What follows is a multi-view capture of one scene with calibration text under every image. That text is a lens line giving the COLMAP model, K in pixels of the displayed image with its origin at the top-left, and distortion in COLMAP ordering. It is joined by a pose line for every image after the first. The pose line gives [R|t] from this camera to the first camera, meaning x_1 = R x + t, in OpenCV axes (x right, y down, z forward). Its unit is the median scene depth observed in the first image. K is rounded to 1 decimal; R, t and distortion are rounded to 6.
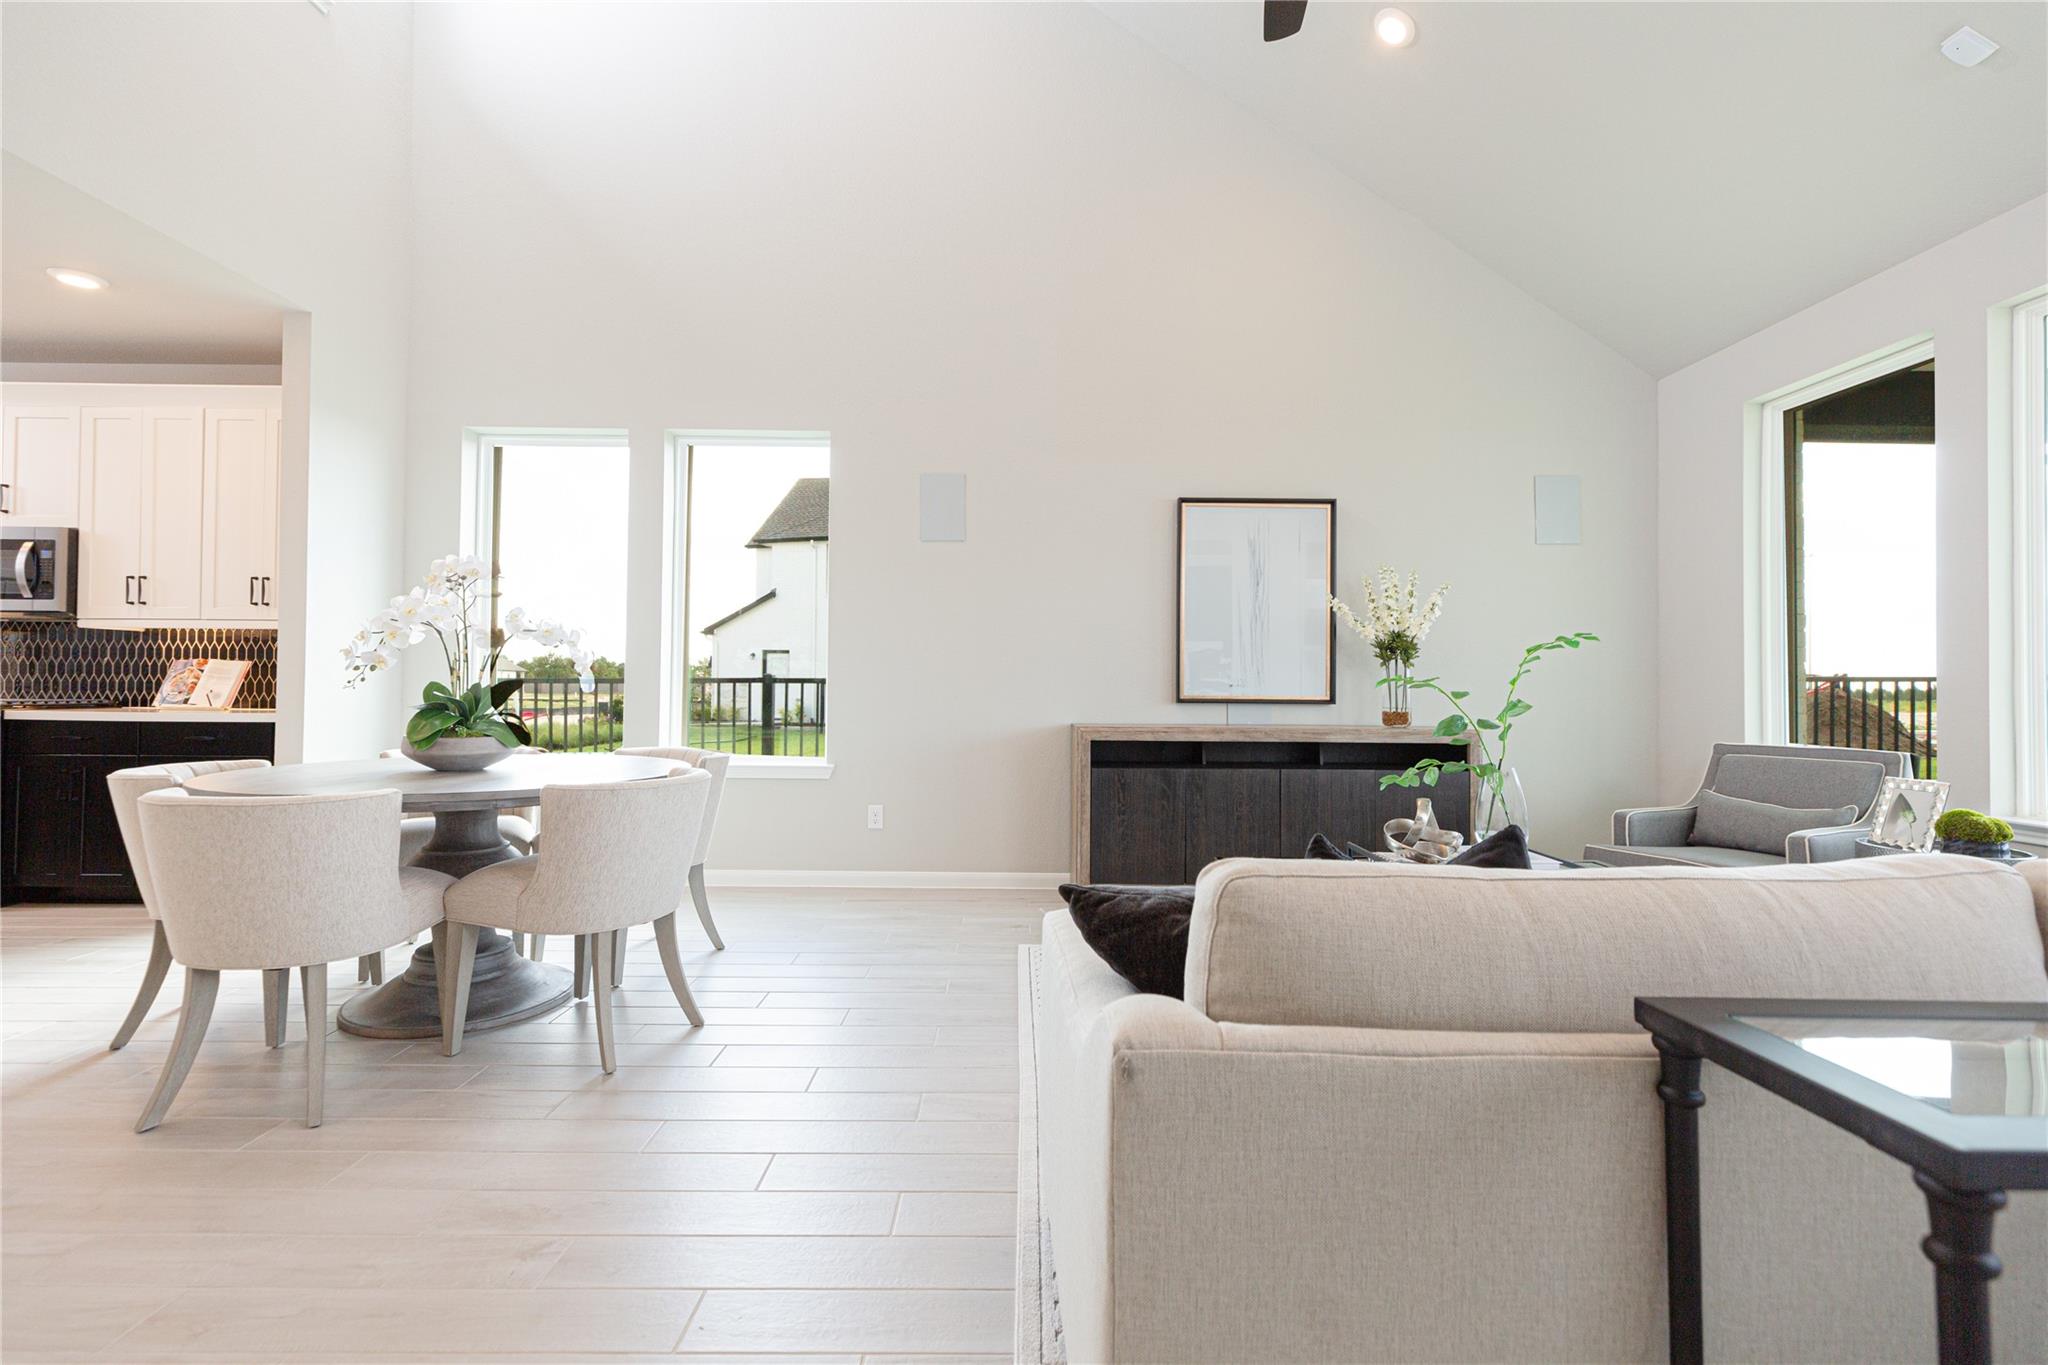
lens RADIAL K [[914.6, 0, 1015.7], [0, 914.6, 678.9], [0, 0, 1]] dist [0.001028, -0.000174]
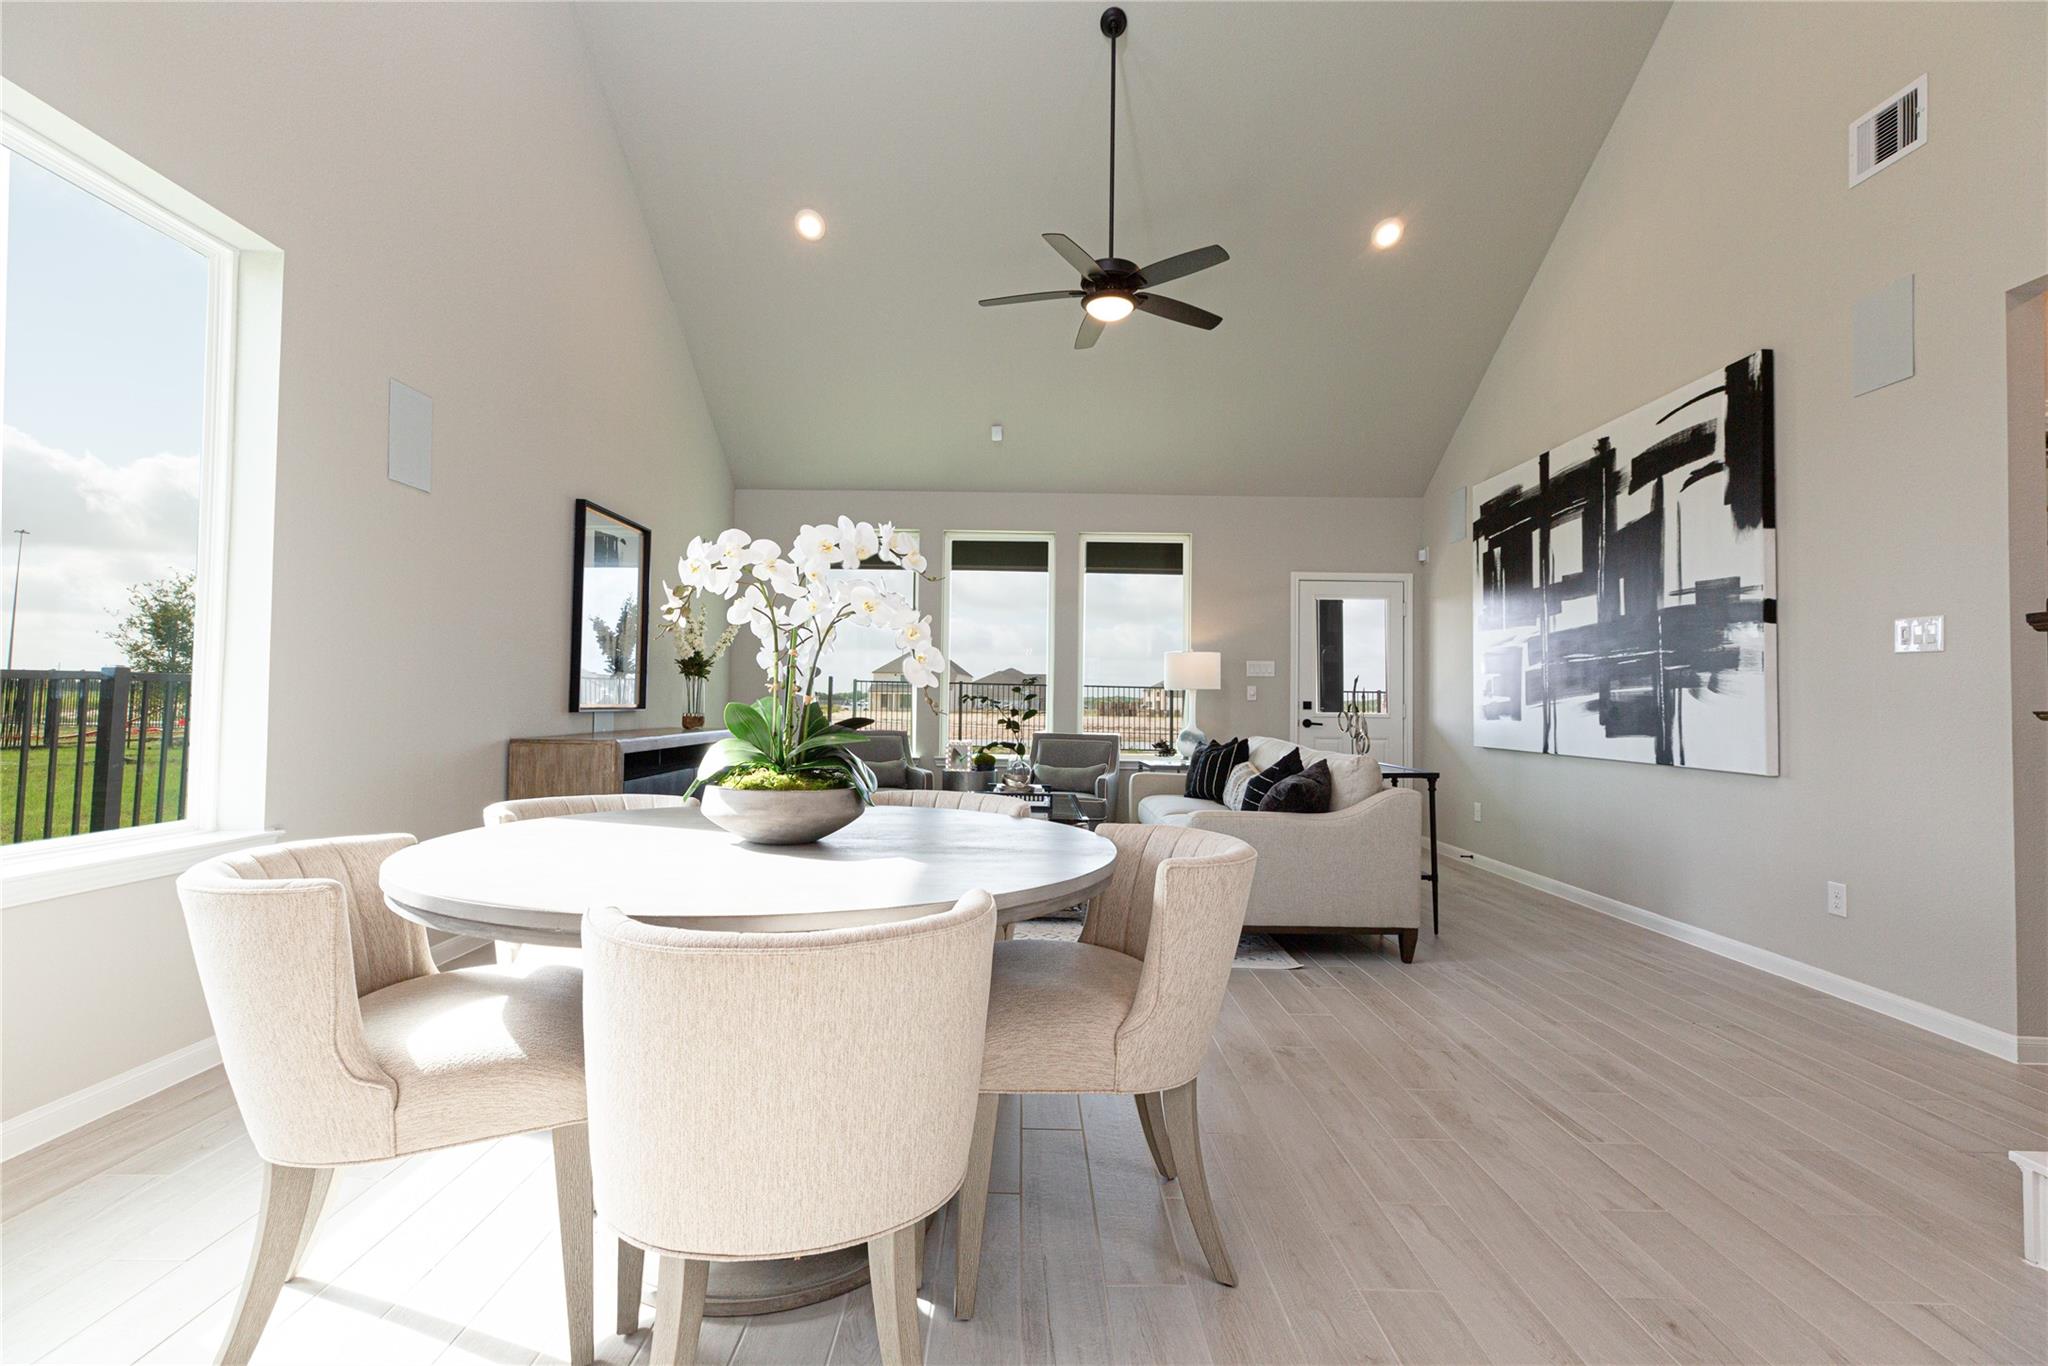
lens RADIAL K [[914.6, 0, 1011.3], [0, 914.6, 674.1], [0, 0, 1]] dist [0.001028, -0.000174]
pose [[0.011314, 0.025659, 0.999607, -0.808236], [-0.022409, 0.999426, -0.025400, 0.000114], [-0.999685, -0.022113, 0.011882, 0.550445]]
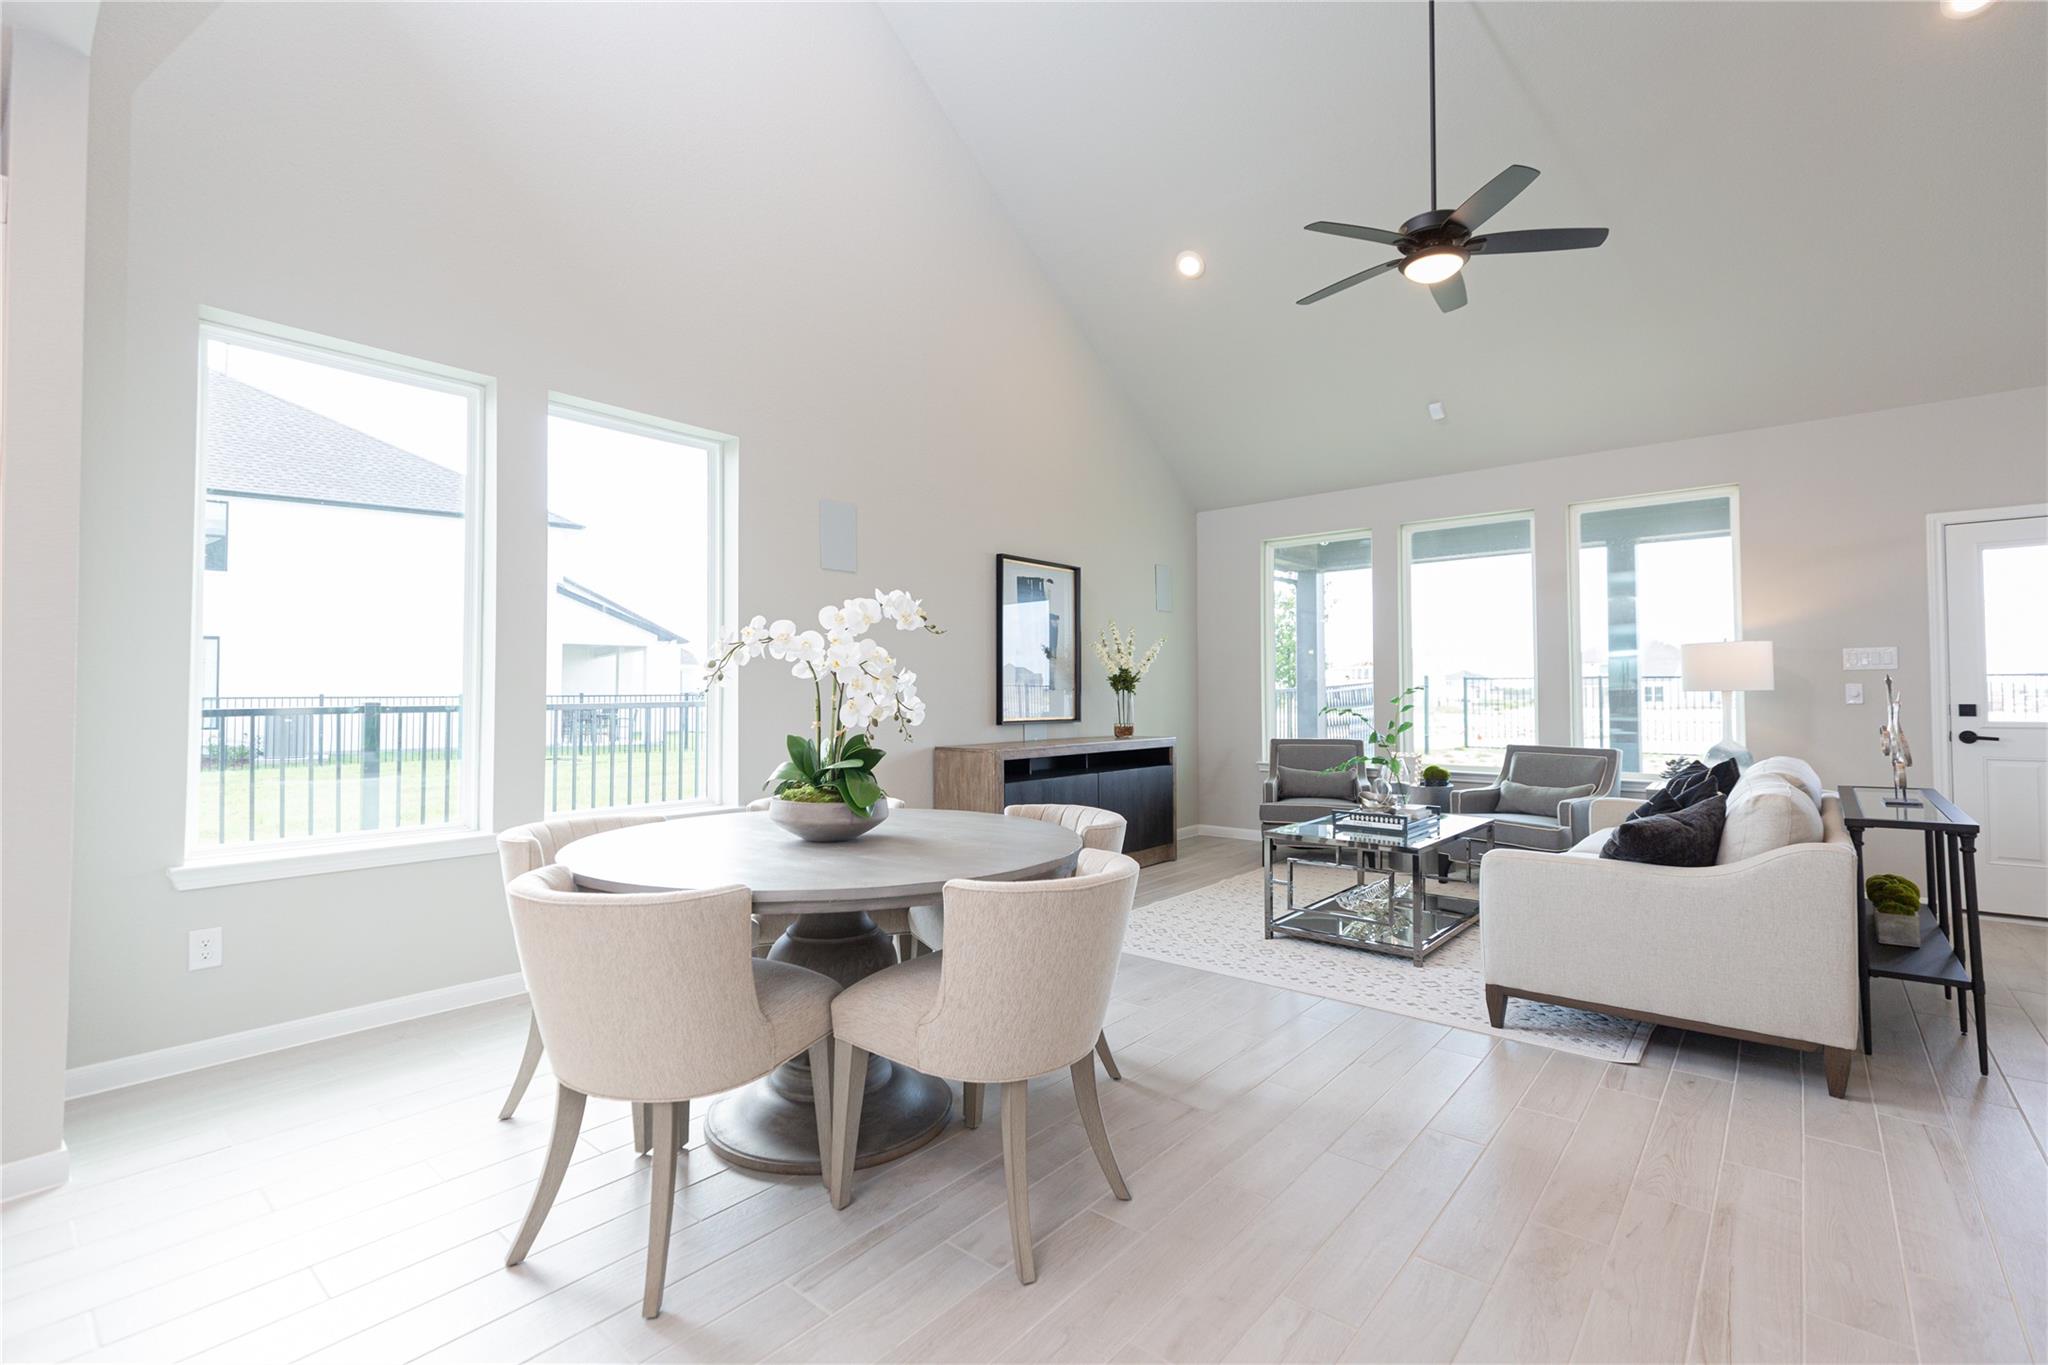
lens RADIAL K [[914.6, 0, 1017.6], [0, 914.6, 670.0], [0, 0, 1]] dist [0.001028, -0.000174]
pose [[0.651732, 0.013214, 0.758334, -0.741761], [0.000911, 0.999834, -0.018205, -0.024707], [-0.758449, 0.012555, 0.651612, 0.209149]]
